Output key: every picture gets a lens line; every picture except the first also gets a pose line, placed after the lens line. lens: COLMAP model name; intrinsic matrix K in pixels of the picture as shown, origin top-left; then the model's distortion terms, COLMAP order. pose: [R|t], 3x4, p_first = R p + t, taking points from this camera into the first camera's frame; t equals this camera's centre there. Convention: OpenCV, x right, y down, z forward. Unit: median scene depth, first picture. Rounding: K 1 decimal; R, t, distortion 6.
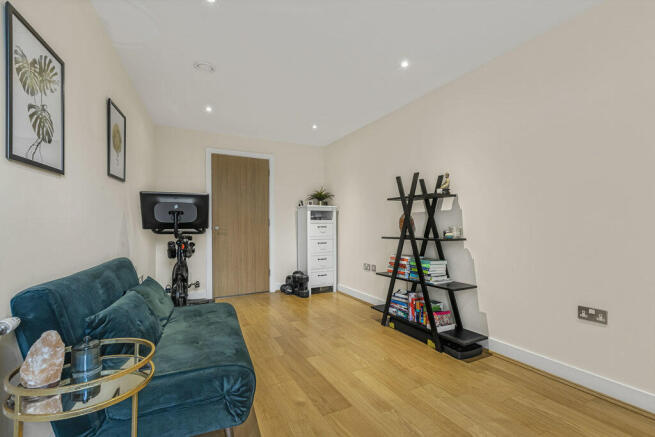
lens RADIAL K [[296.4, 0, 320.9], [0, 296.4, 222.0], [0, 0, 1]] dist [0.008418, -0.003309]
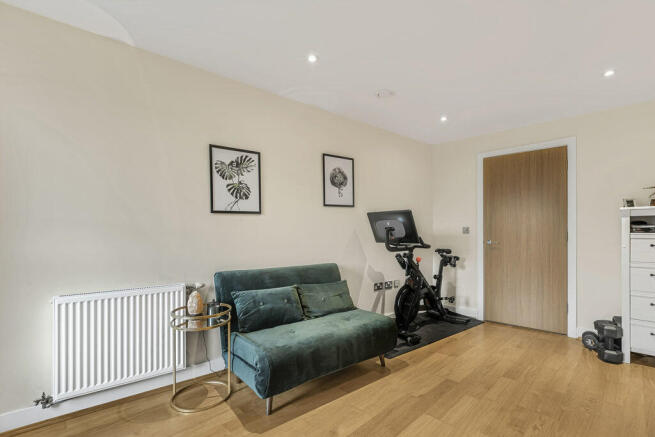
lens RADIAL K [[296.4, 0, 331.2], [0, 296.4, 233.1], [0, 0, 1]] dist [0.008418, -0.003309]
pose [[0.326056, -0.000867, -0.945350, 0.501722], [0.010478, 0.999941, 0.002697, -0.021672], [0.945292, -0.010785, 0.326046, 0.413920]]
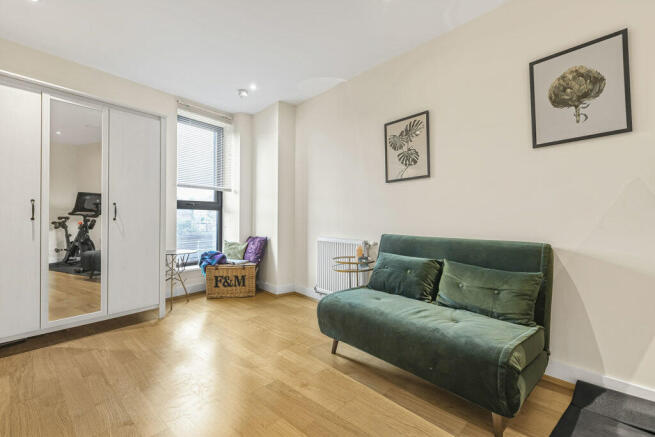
lens RADIAL K [[296.4, 0, 331.1], [0, 296.4, 214.0], [0, 0, 1]] dist [0.008418, -0.003309]
pose [[-0.927761, -0.006286, -0.373121, 0.130939], [0.001481, 0.999788, -0.020527, 0.040142], [0.373171, -0.019597, -0.927556, 1.180996]]
